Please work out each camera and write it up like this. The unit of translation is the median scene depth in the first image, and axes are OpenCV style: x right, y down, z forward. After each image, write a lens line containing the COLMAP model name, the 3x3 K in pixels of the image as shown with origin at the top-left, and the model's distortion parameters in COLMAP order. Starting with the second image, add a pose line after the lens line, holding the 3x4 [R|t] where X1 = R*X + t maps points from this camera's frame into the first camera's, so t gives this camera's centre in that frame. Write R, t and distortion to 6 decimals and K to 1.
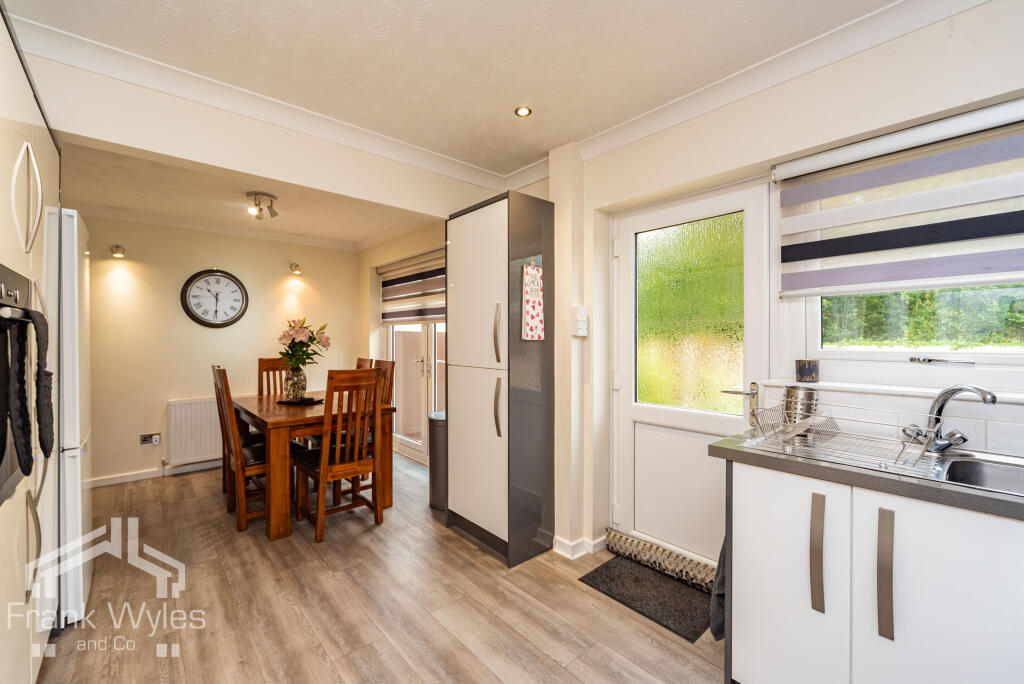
lens RADIAL K [[452.7, 0, 512.0], [0, 452.7, 342.0], [0, 0, 1]] dist [0.000234, -0.000067]
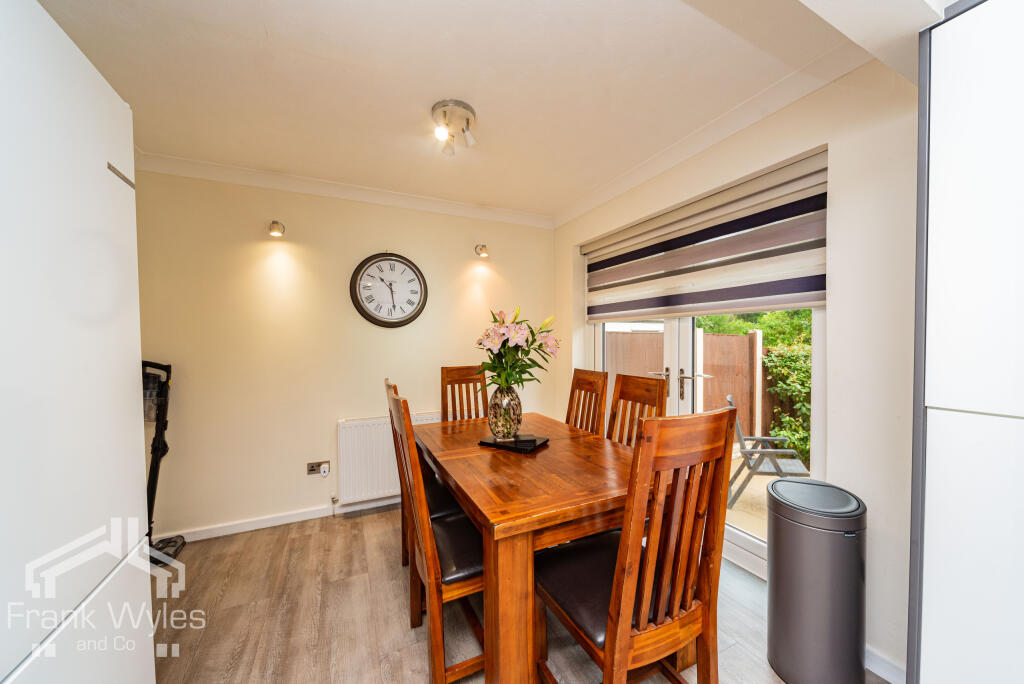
lens RADIAL K [[371.4, 0, 534.6], [0, 371.4, 351.5], [0, 0, 1]] dist [-0.000717, -0.000025]
pose [[0.977519, 0.000700, -0.210844, -0.285573], [0.004003, 0.999753, 0.021882, -0.003492], [0.210807, -0.022234, 0.977275, 0.439735]]
